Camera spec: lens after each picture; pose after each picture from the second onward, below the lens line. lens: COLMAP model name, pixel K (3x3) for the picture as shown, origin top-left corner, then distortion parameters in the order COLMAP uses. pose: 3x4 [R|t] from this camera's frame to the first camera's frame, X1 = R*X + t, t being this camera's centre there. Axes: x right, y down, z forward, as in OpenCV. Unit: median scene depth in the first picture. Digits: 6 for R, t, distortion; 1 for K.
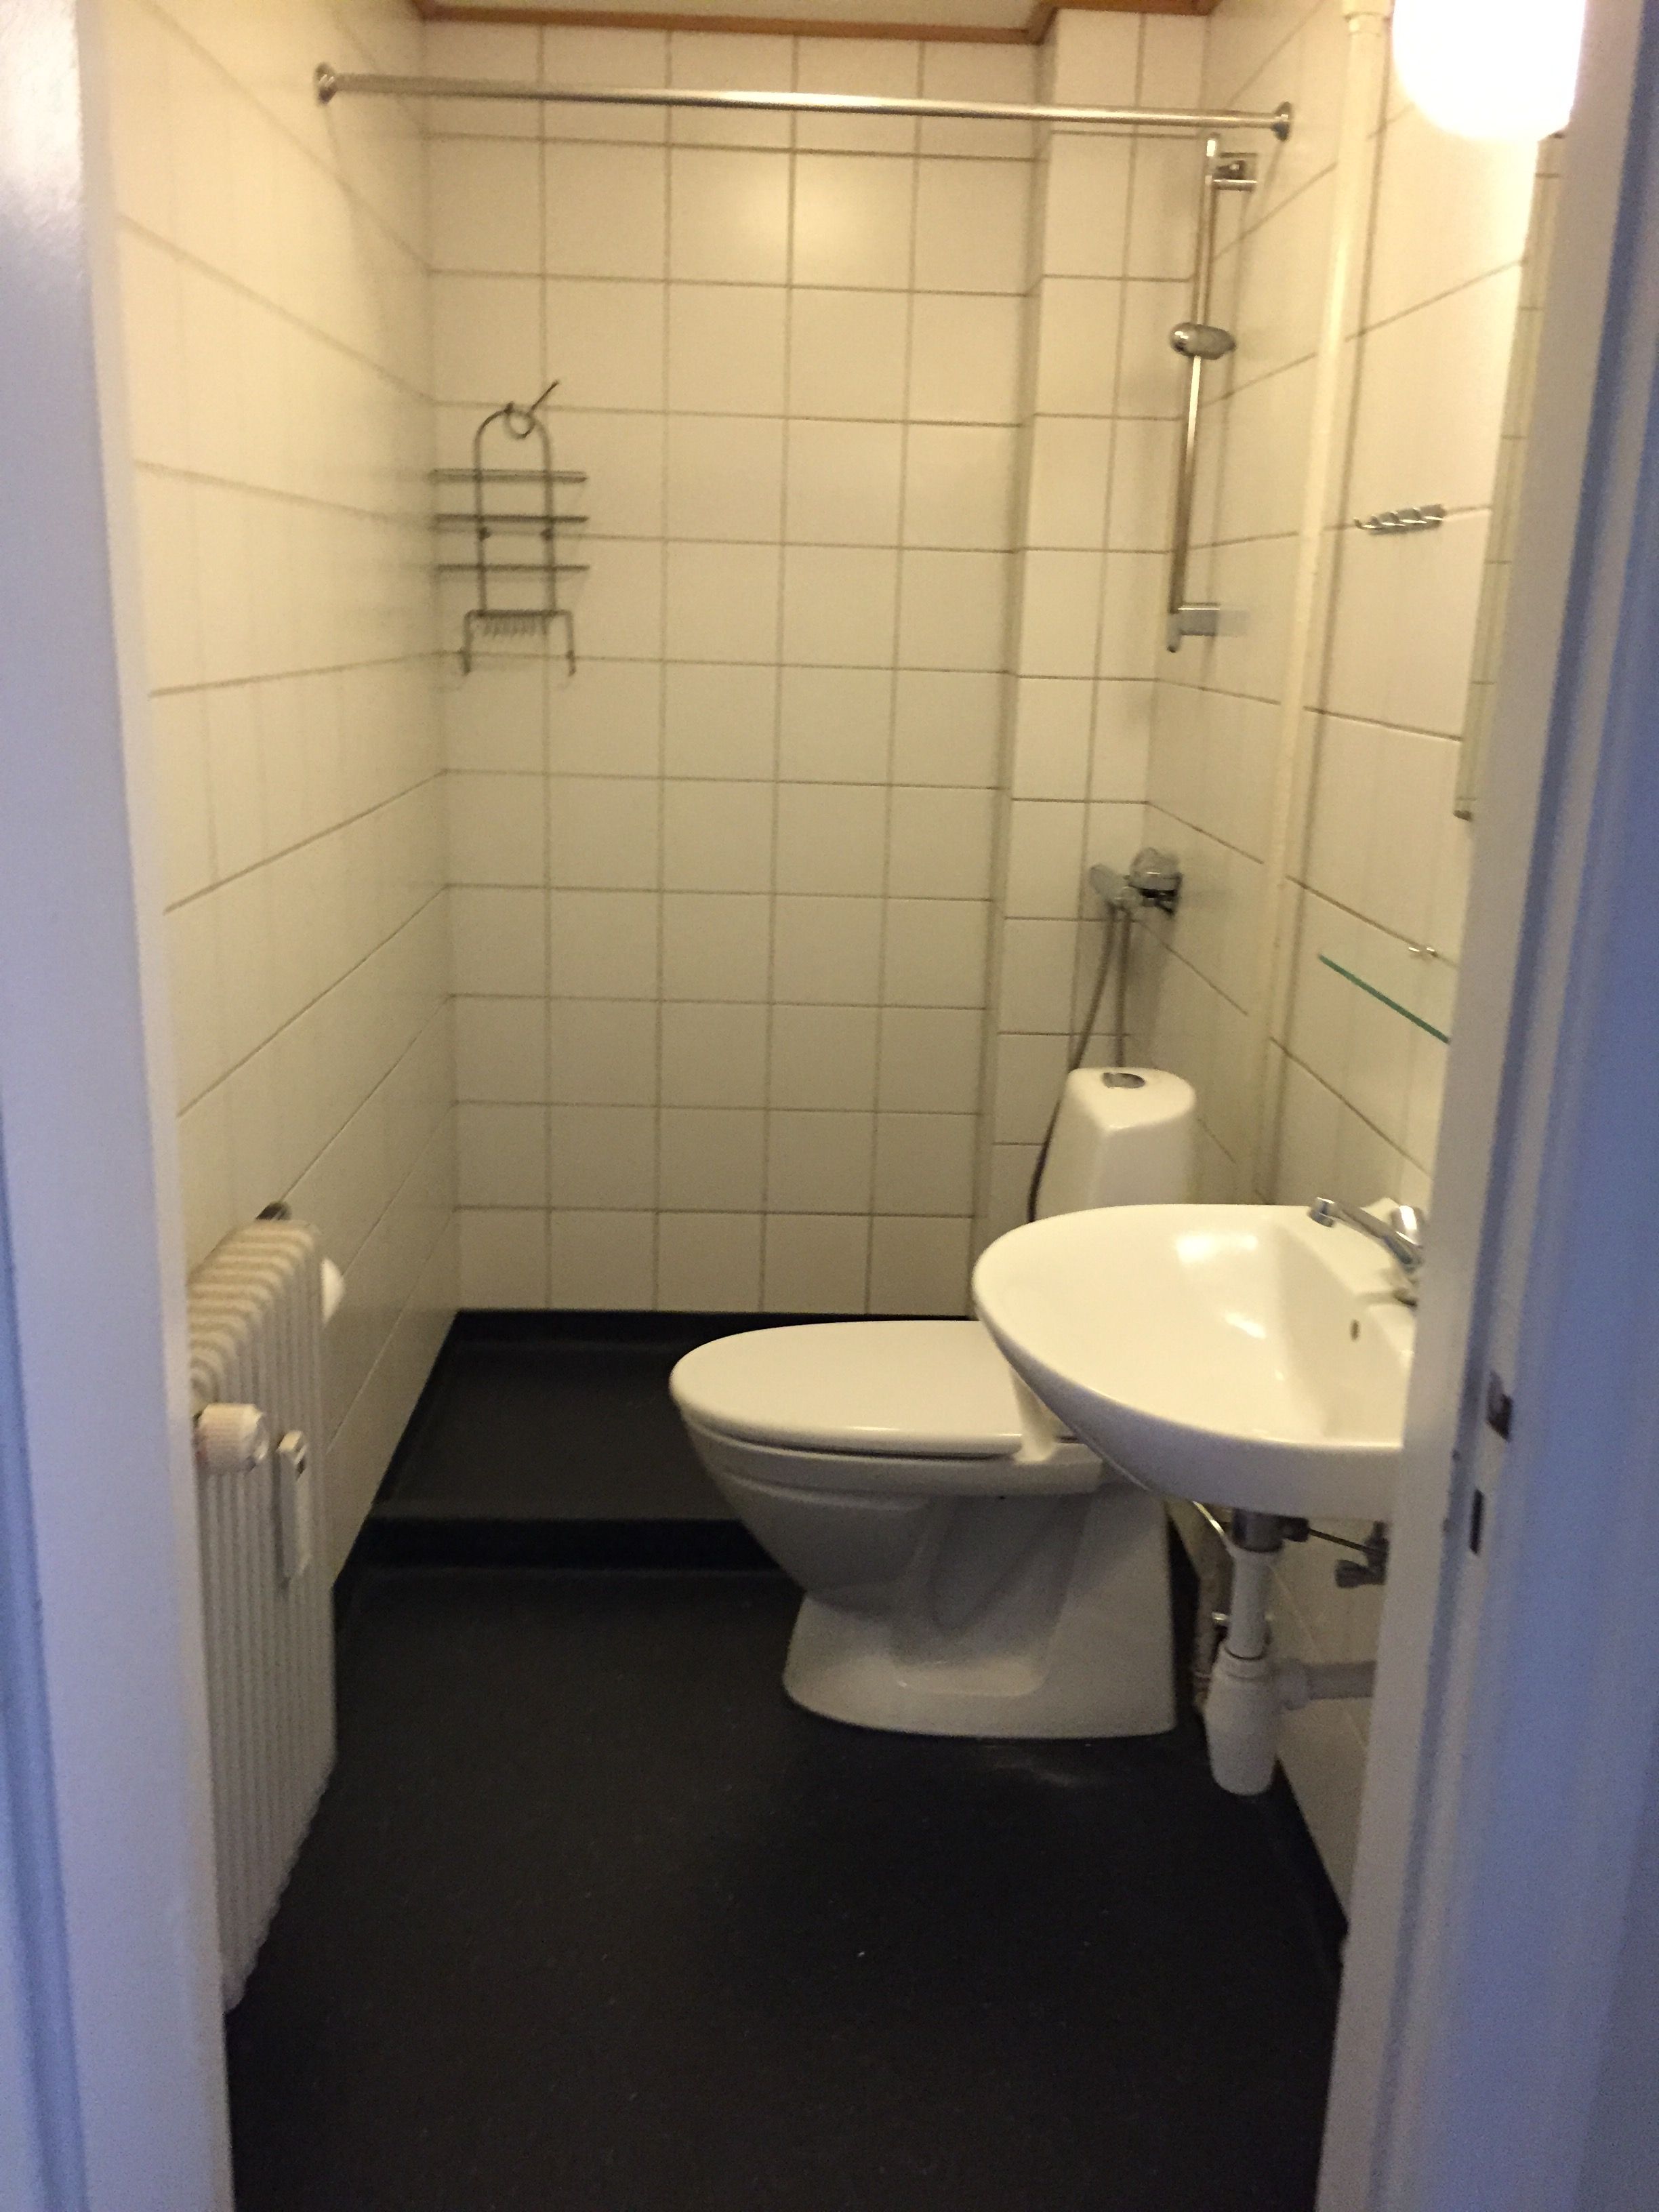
lens RADIAL K [[1820.7, 0, 829.5], [0, 1820.7, 1106.0], [0, 0, 1]] dist [0.007341, 0.000053]
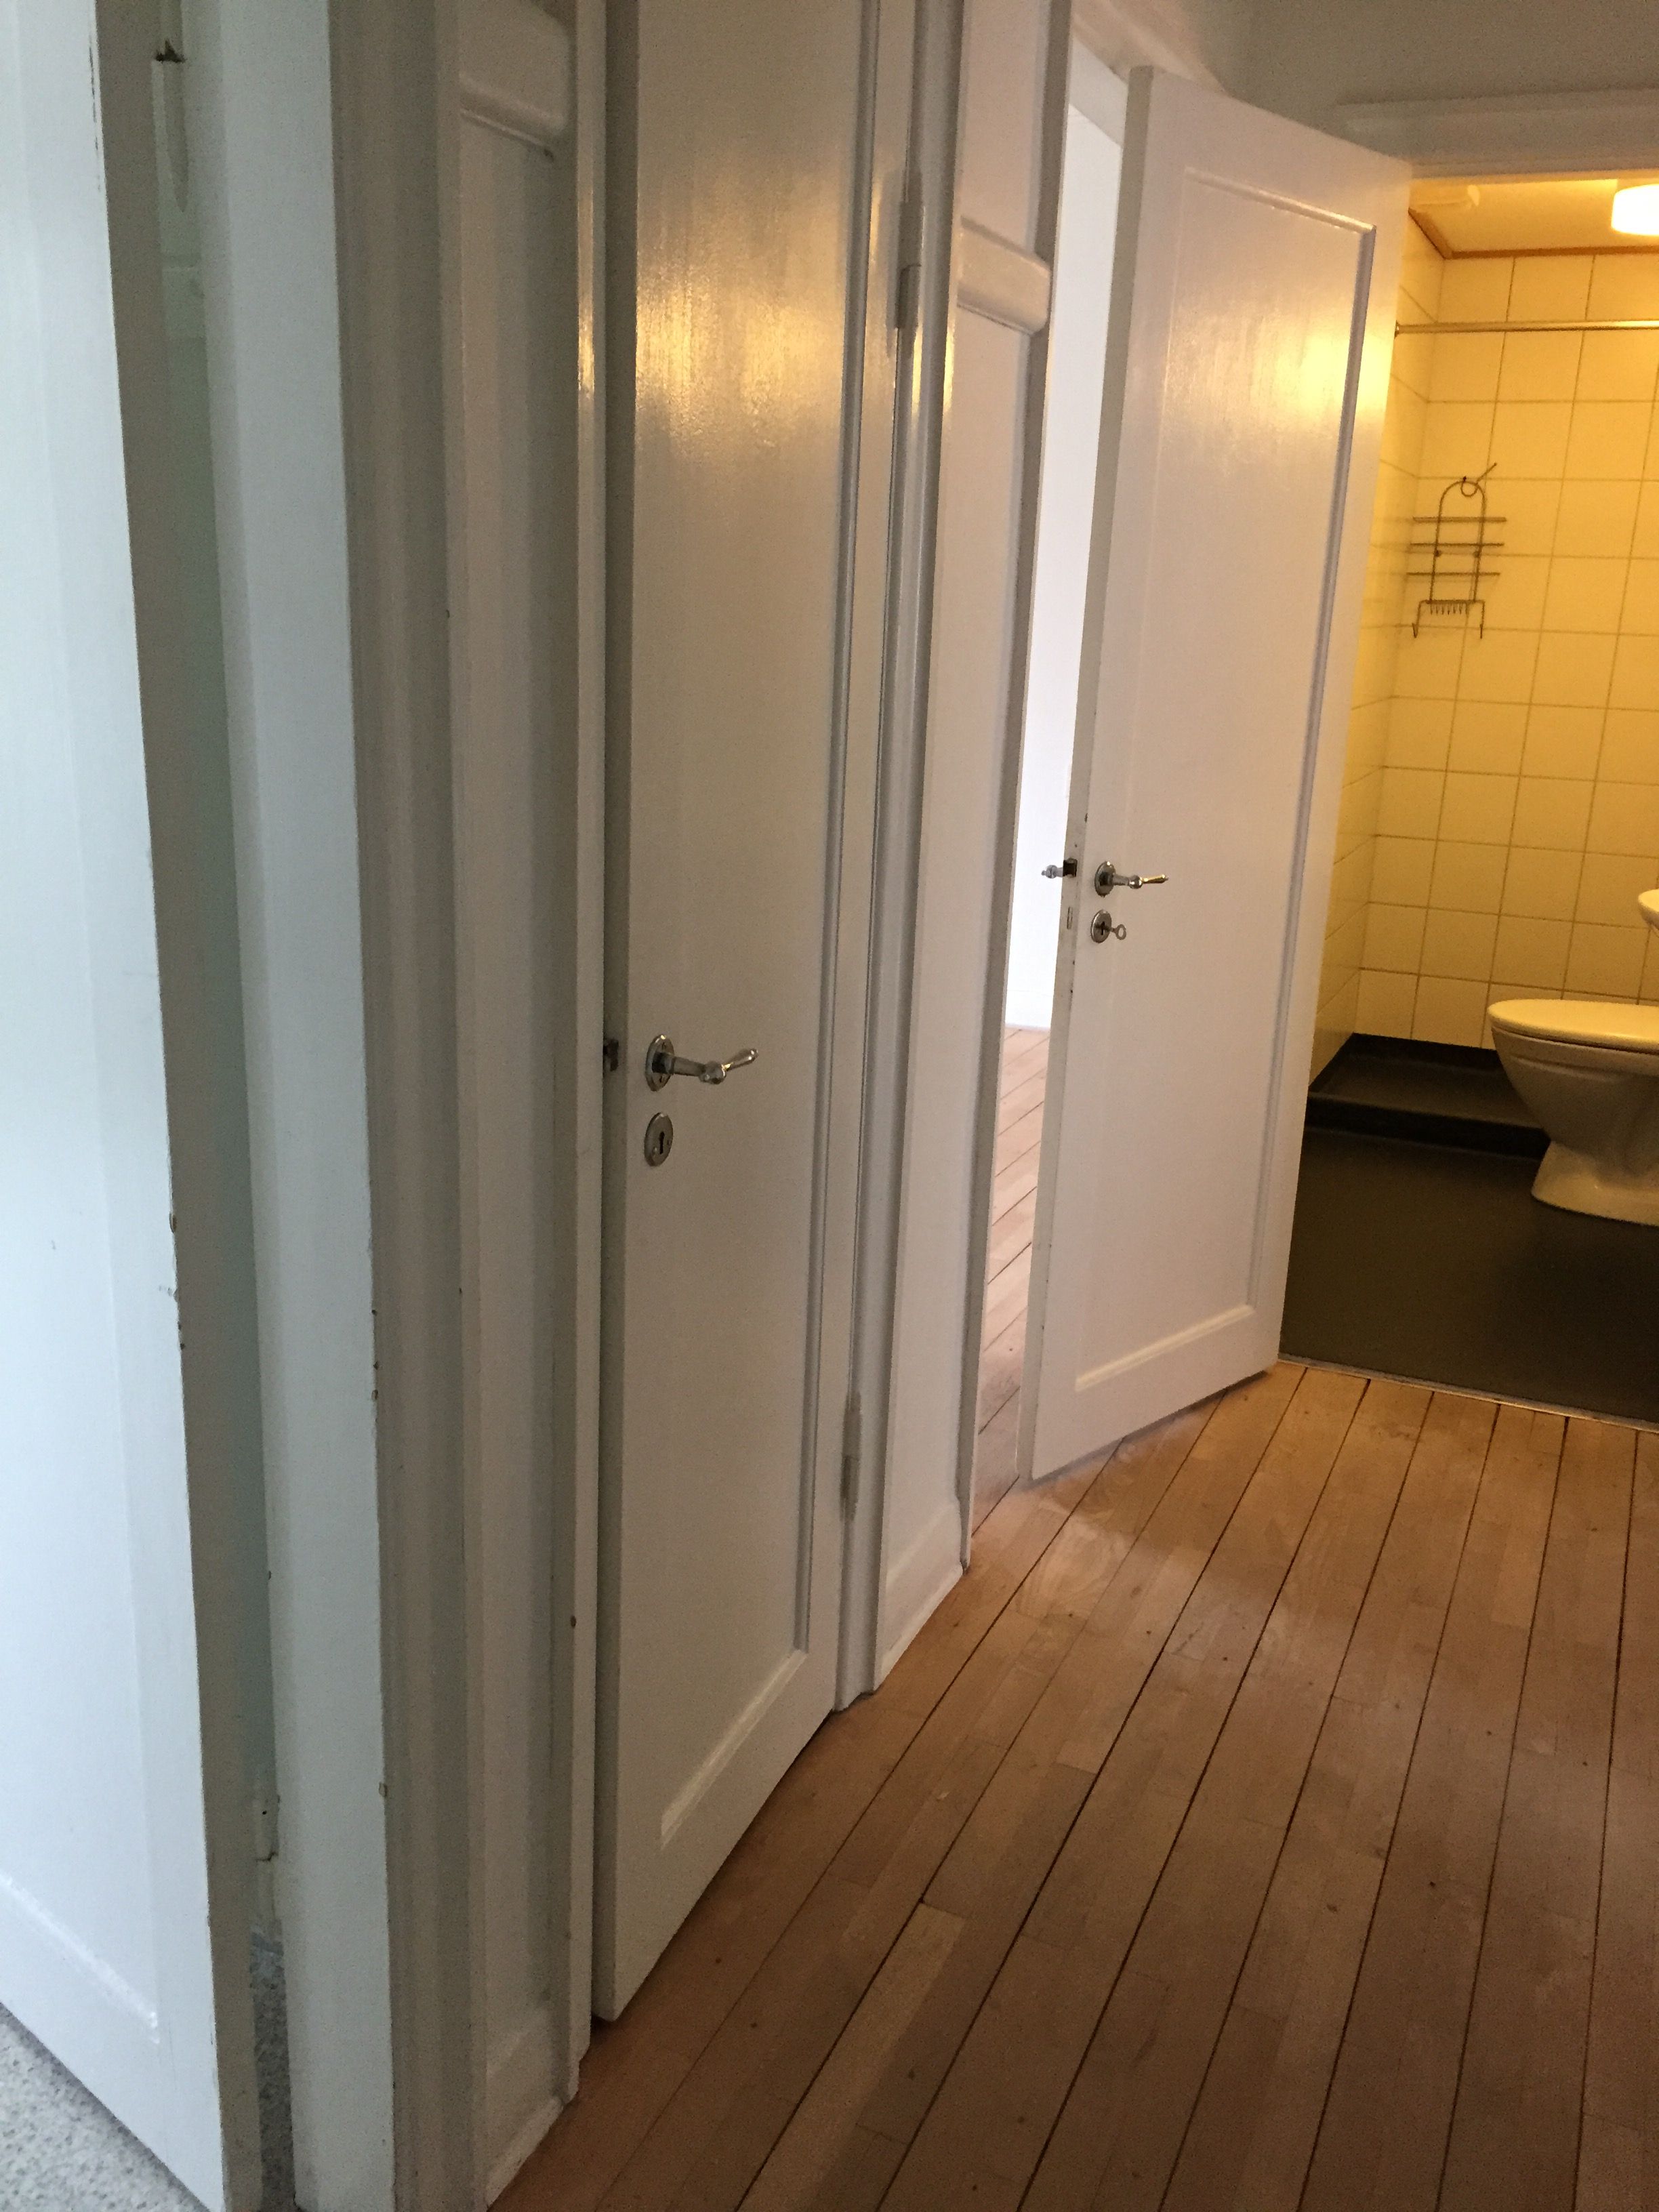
lens RADIAL K [[1820.7, 0, 829.5], [0, 1820.7, 1106.0], [0, 0, 1]] dist [0.007341, 0.000053]
pose [[0.896290, 0.125274, -0.425407, 0.087132], [-0.123207, 0.991849, 0.032495, 0.206294], [0.426011, 0.023289, 0.904418, -0.750687]]
